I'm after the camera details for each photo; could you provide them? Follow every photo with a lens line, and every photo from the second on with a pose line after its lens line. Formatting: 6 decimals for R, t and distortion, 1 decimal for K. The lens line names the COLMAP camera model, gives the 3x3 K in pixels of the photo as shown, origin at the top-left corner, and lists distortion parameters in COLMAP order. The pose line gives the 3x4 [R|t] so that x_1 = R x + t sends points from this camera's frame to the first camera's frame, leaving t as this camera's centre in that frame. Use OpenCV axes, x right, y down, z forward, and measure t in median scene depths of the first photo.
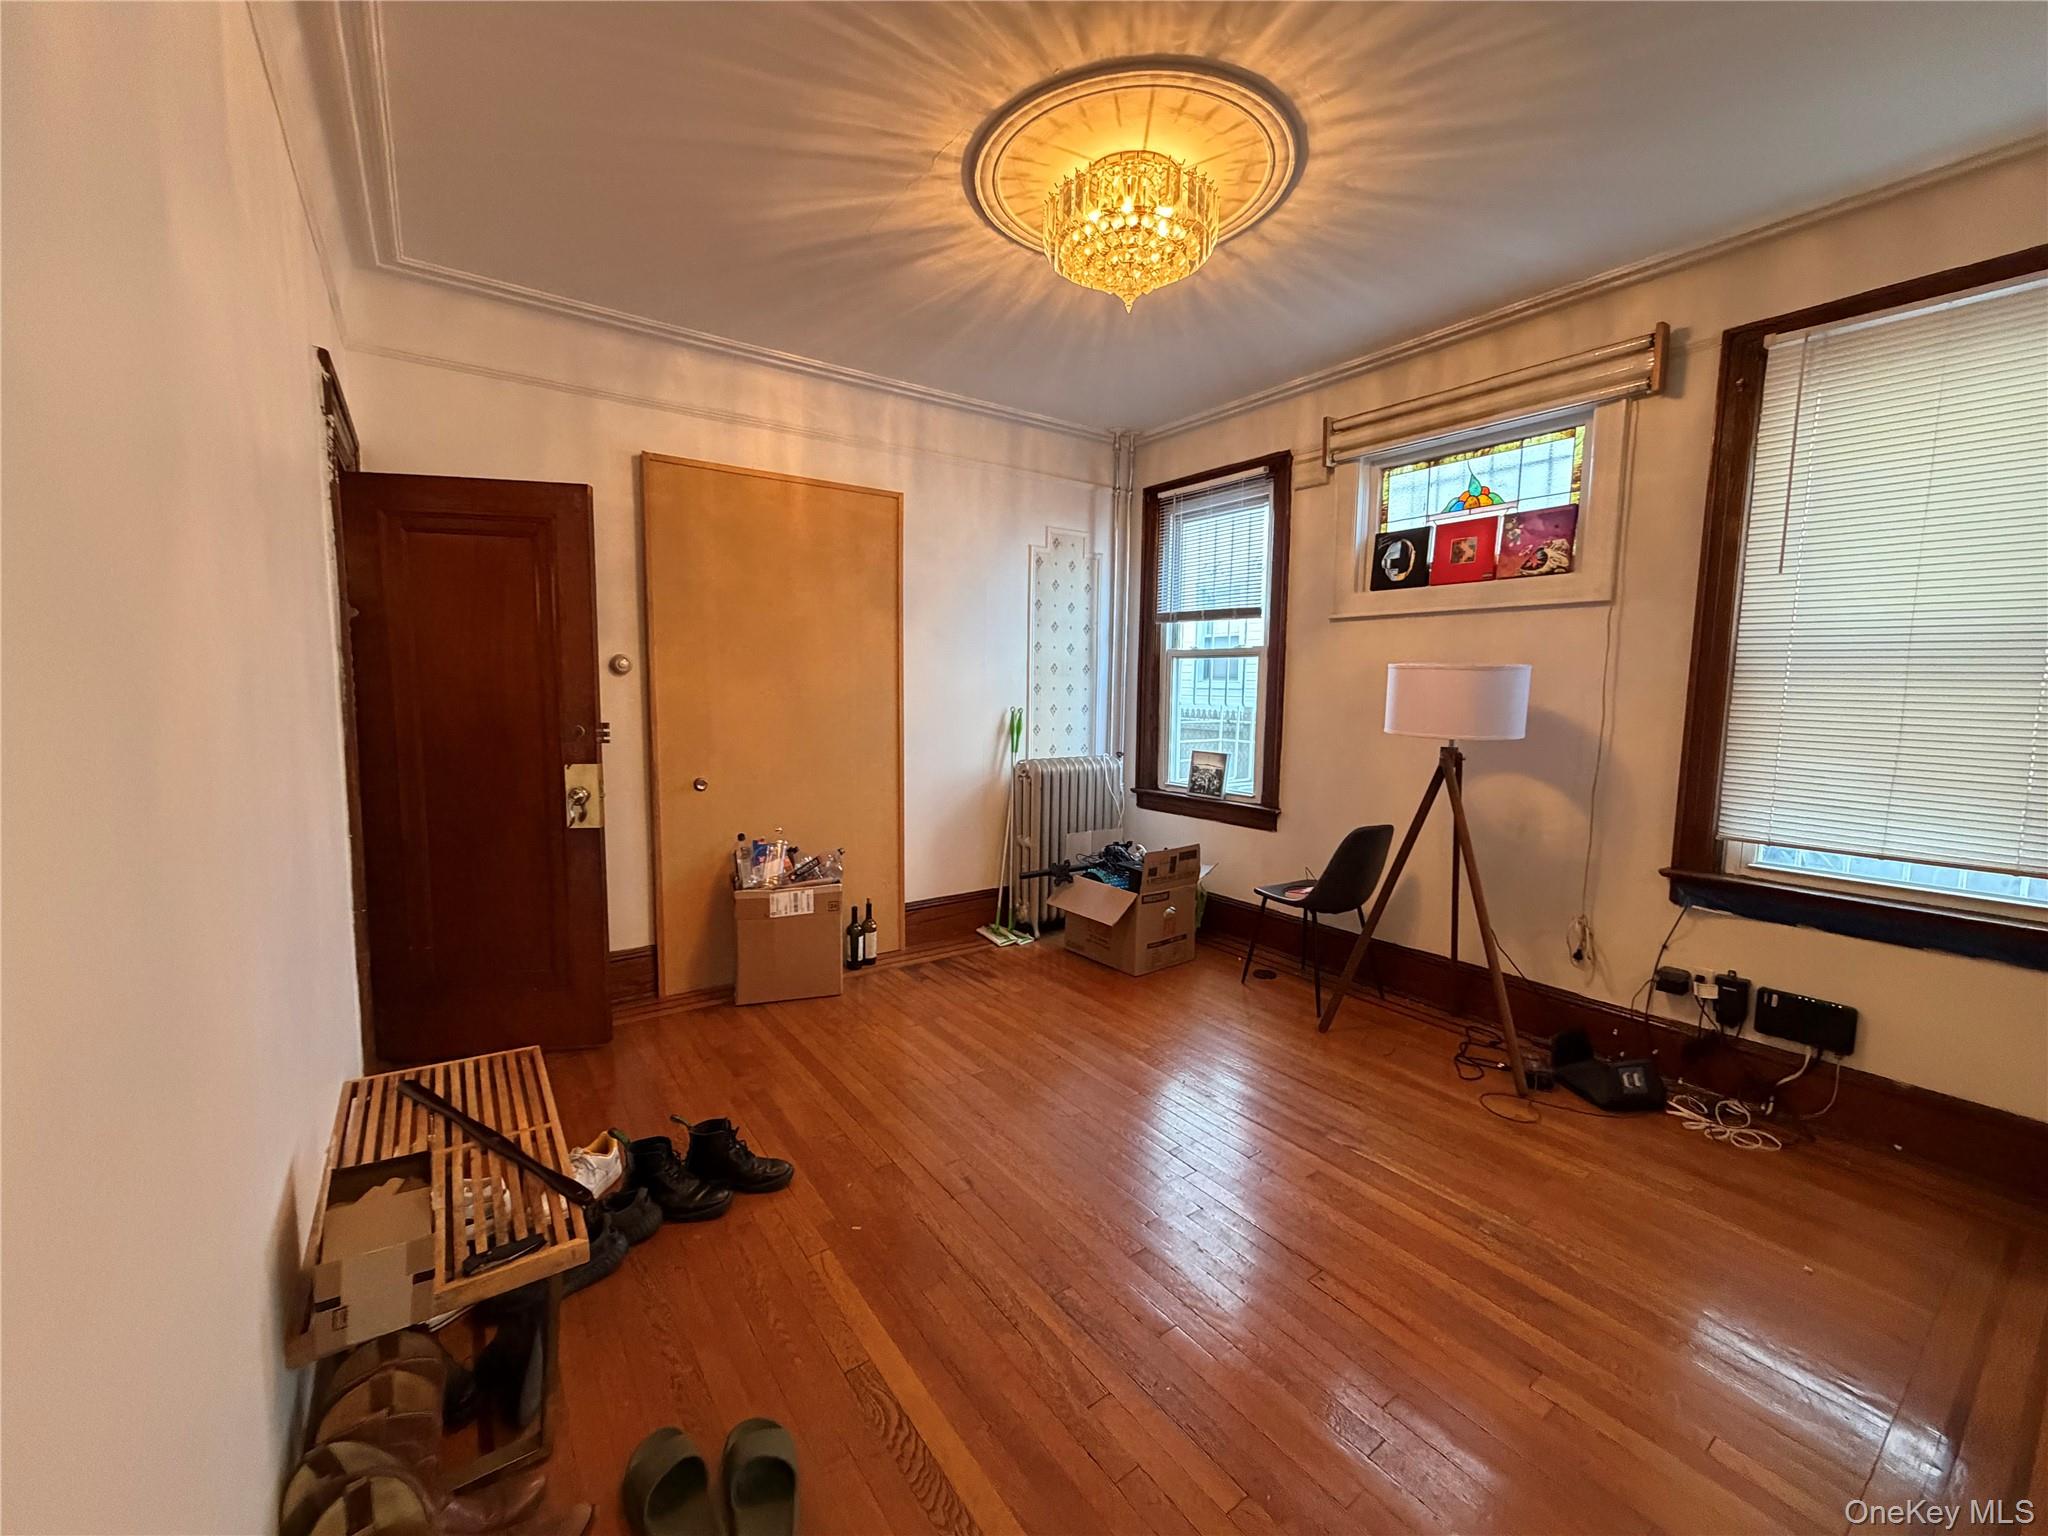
lens RADIAL K [[810.9, 0, 1020.4], [0, 810.9, 761.0], [0, 0, 1]] dist [0.000041, 0.000590]
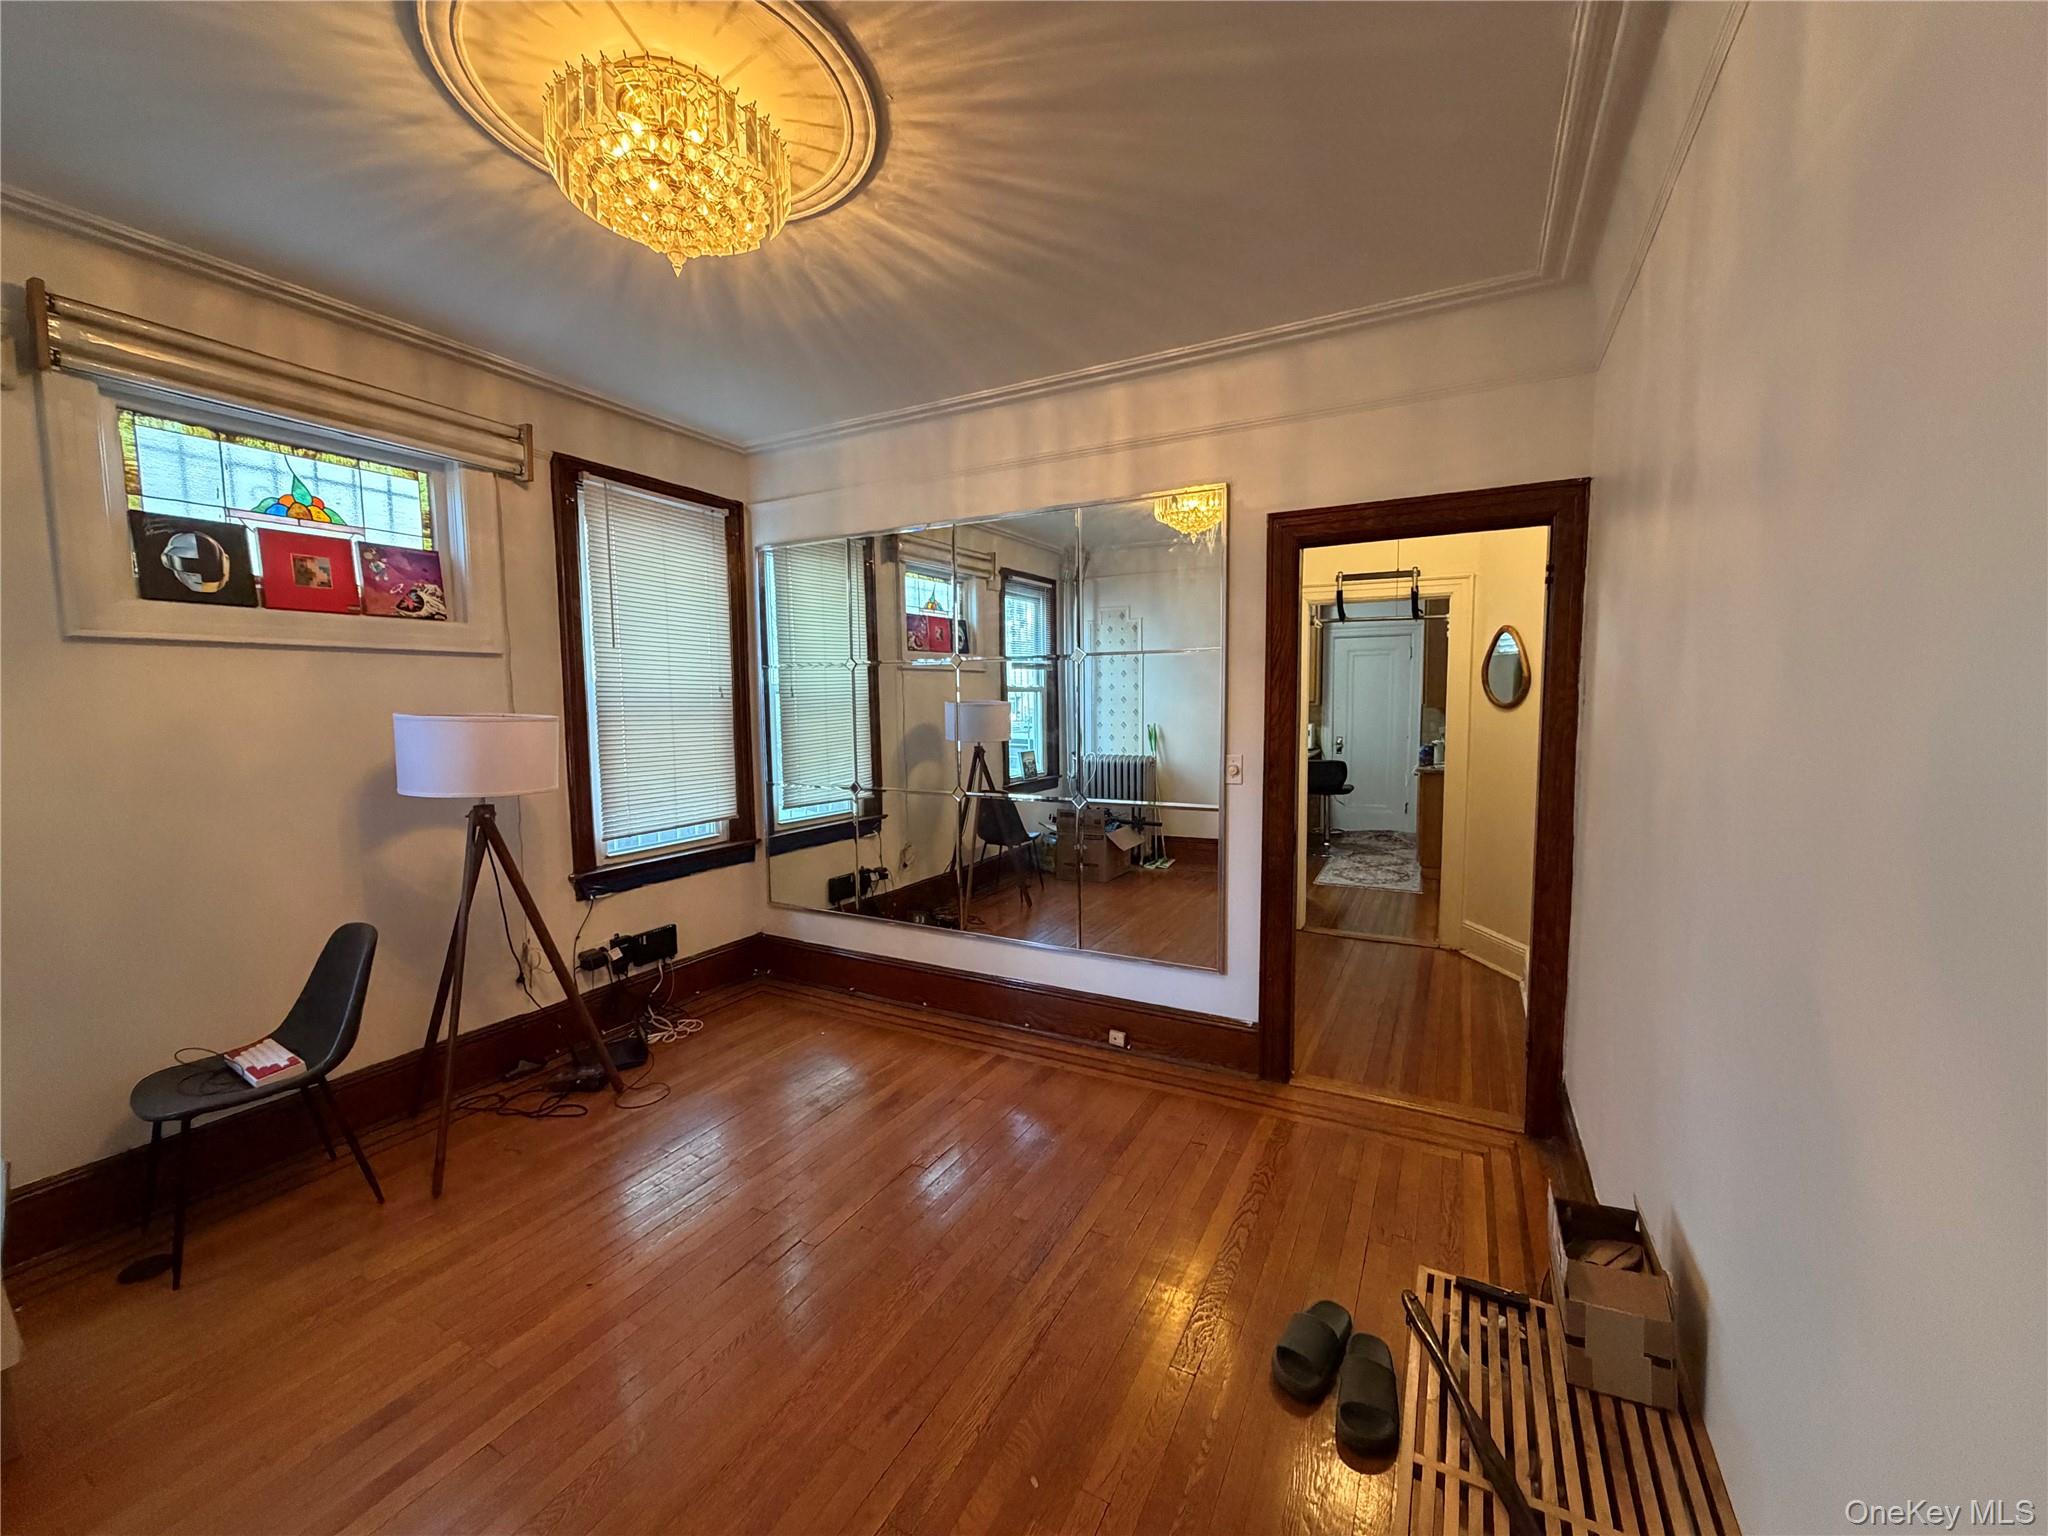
lens RADIAL K [[810.9, 0, 1015.4], [0, 810.9, 761.5], [0, 0, 1]] dist [0.000041, 0.000590]
pose [[-0.436558, -0.077079, 0.896368, -0.525604], [0.091350, 0.987376, 0.129395, -0.122170], [-0.895026, 0.138372, -0.424006, 0.796100]]
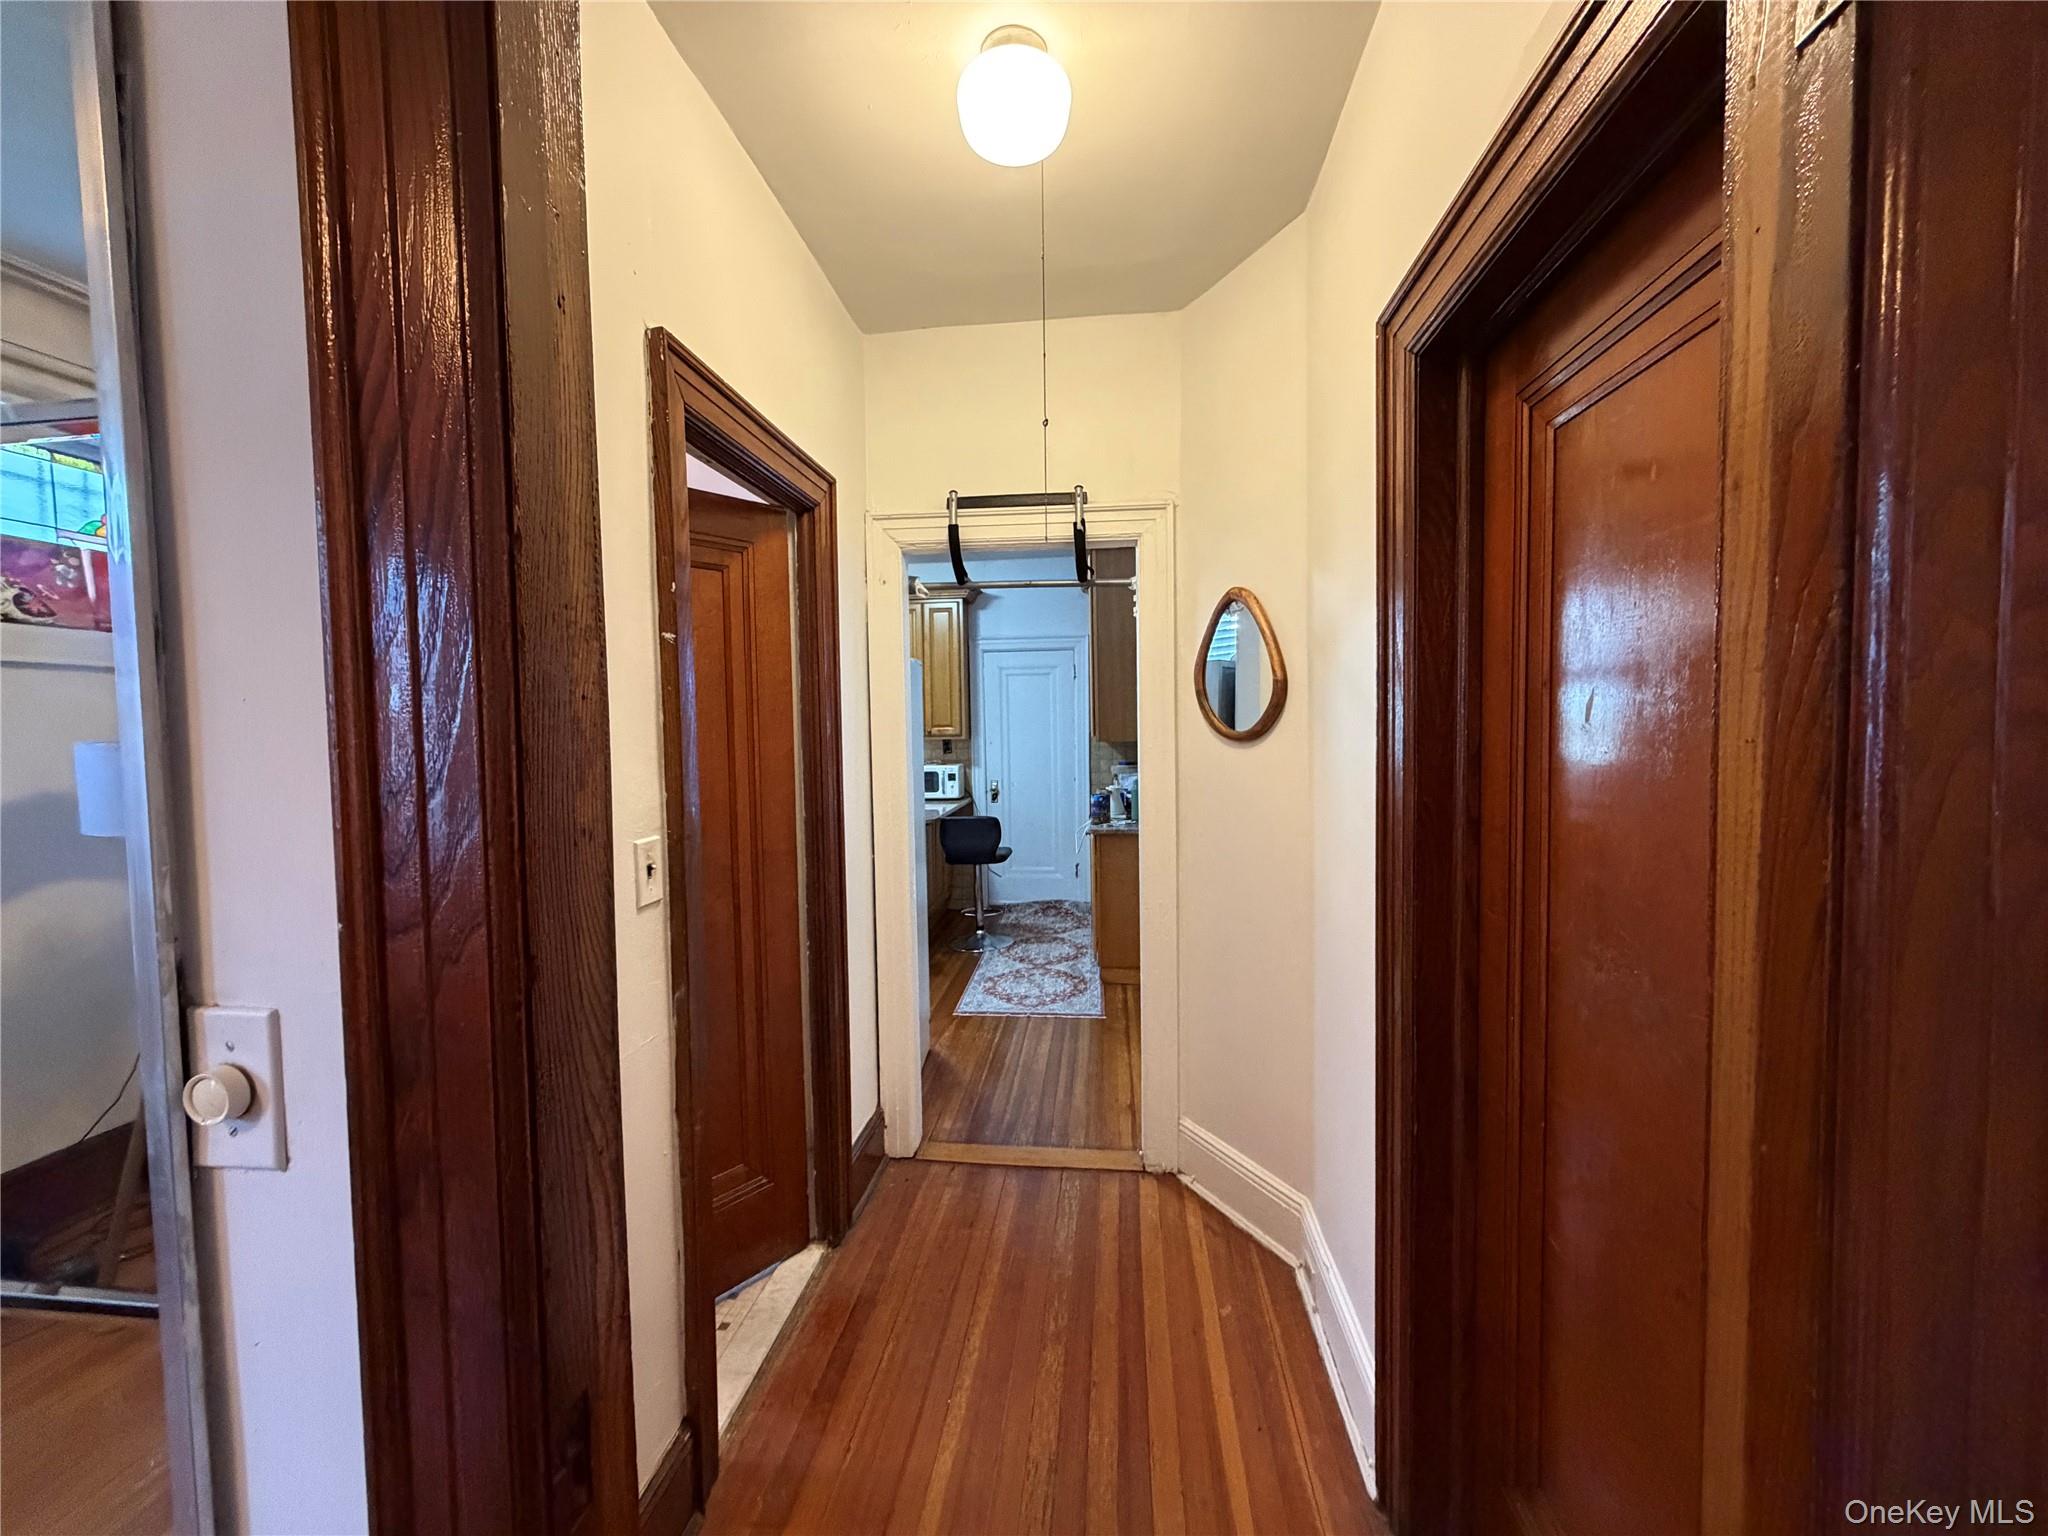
lens RADIAL K [[810.9, 0, 1022.2], [0, 810.9, 769.9], [0, 0, 1]] dist [0.000041, 0.000590]
pose [[-0.745259, -0.031387, 0.666036, -0.396857], [0.073152, 0.989013, 0.128461, -0.102821], [-0.662750, 0.144458, -0.734775, 0.636369]]
